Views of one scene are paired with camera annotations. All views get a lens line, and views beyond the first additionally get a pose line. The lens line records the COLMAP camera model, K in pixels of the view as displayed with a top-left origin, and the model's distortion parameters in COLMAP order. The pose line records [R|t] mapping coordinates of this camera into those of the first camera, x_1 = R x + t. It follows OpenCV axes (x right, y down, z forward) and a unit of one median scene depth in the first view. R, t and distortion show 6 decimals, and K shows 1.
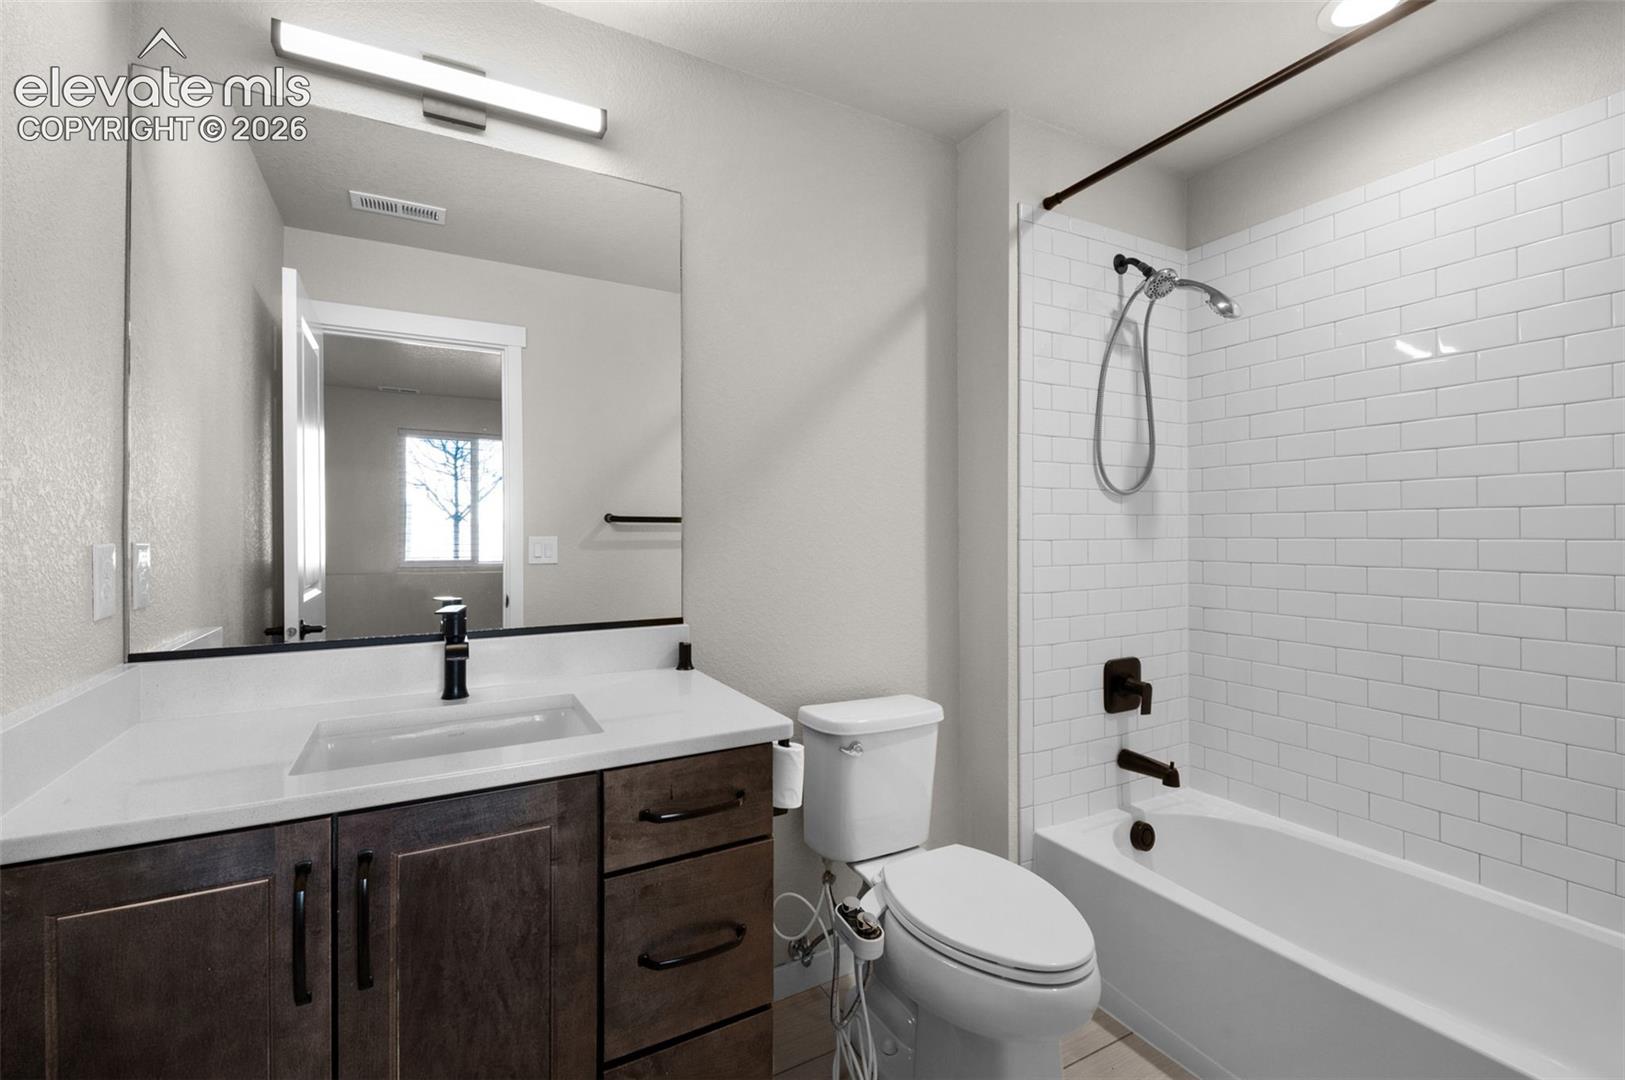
lens RADIAL K [[697.5, 0, 809.0], [0, 697.5, 535.3], [0, 0, 1]] dist [0.008836, -0.000369]
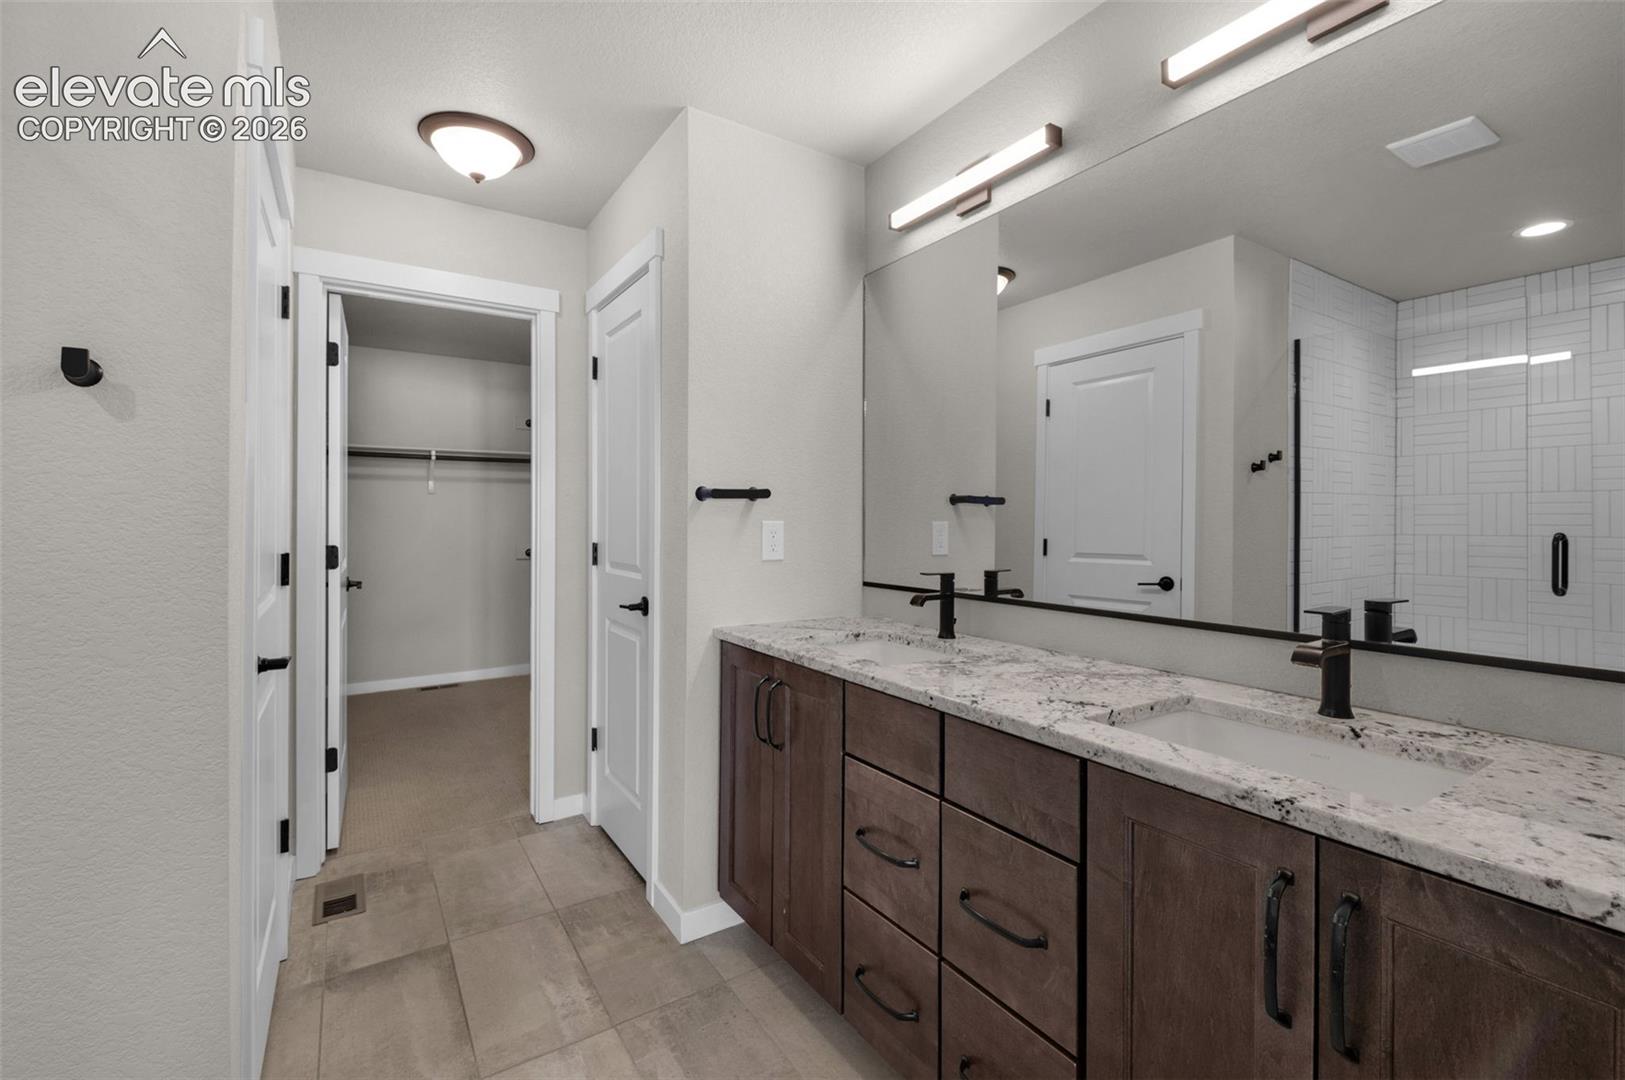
lens RADIAL K [[697.5, 0, 814.5], [0, 697.5, 535.2], [0, 0, 1]] dist [0.008836, -0.000369]
pose [[0.085258, 0.011250, -0.996295, 0.791197], [-0.016370, 0.999817, 0.009888, 0.020566], [0.996224, 0.015467, 0.085427, 0.592479]]
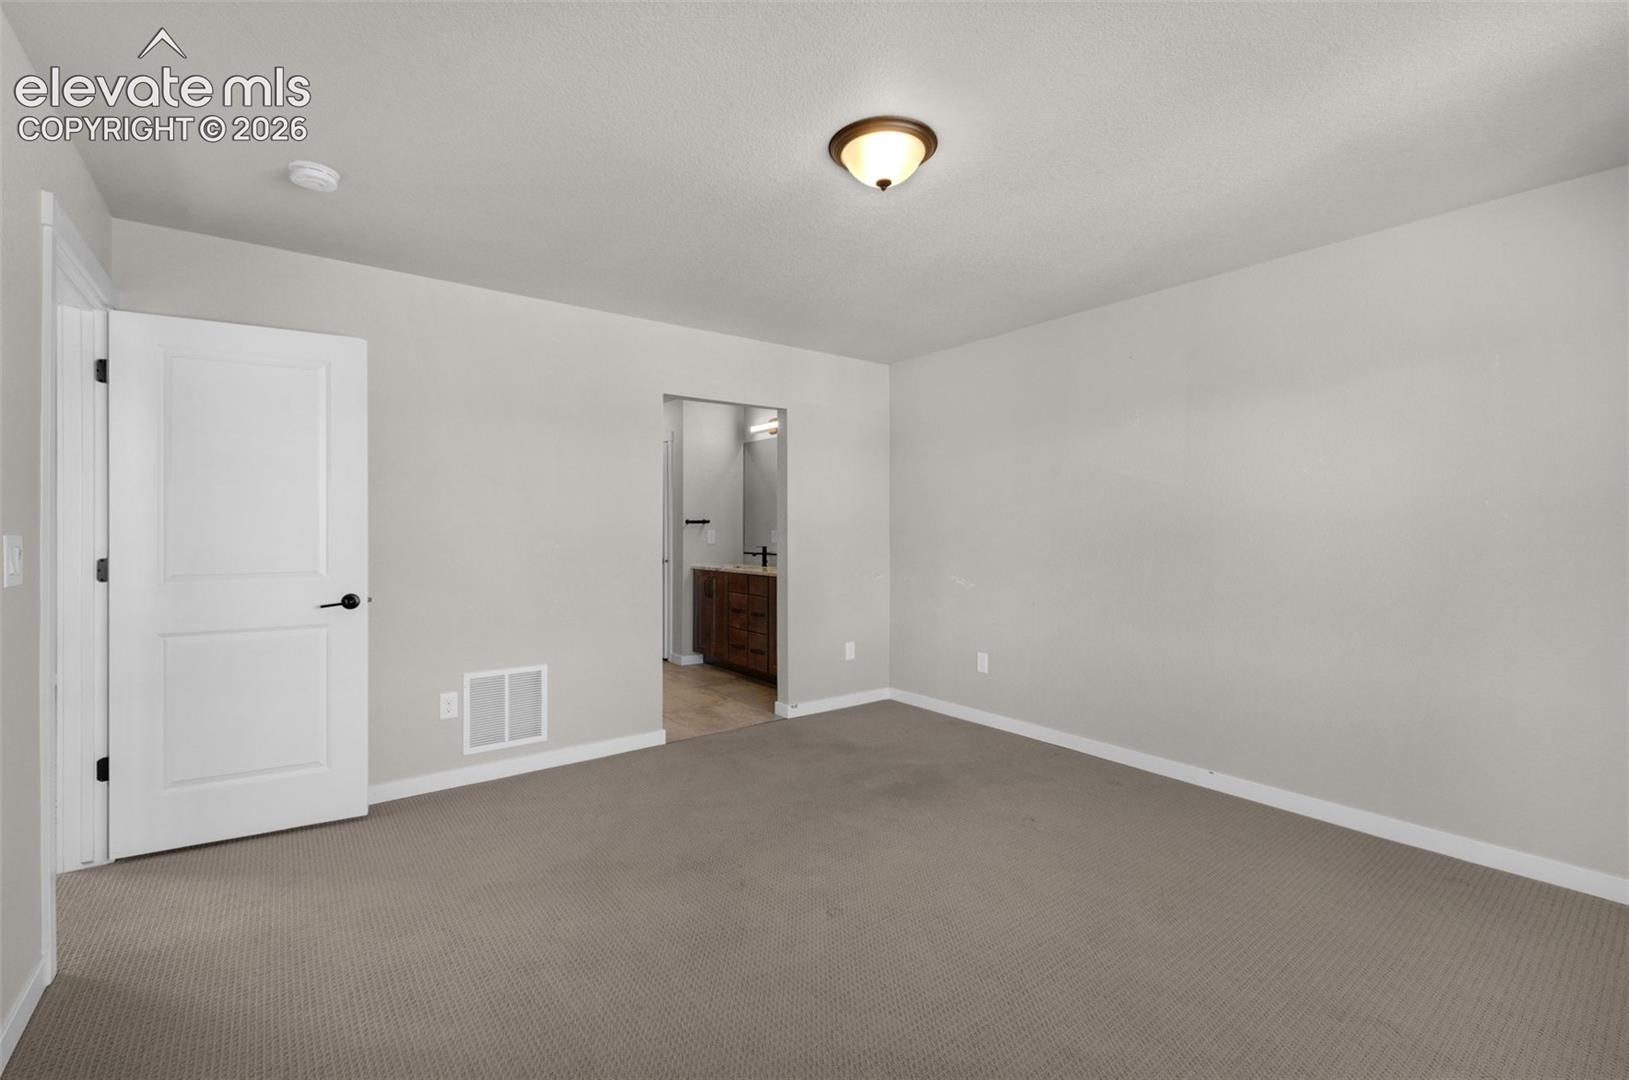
lens RADIAL K [[699.2, 0, 818.2], [0, 699.2, 542.6], [0, 0, 1]] dist [0.008836, -0.000369]
pose [[0.156911, 0.015069, -0.987498, 3.766929], [-0.013954, 0.999818, 0.013040, 0.015729], [0.987514, 0.011733, 0.157092, 0.606445]]
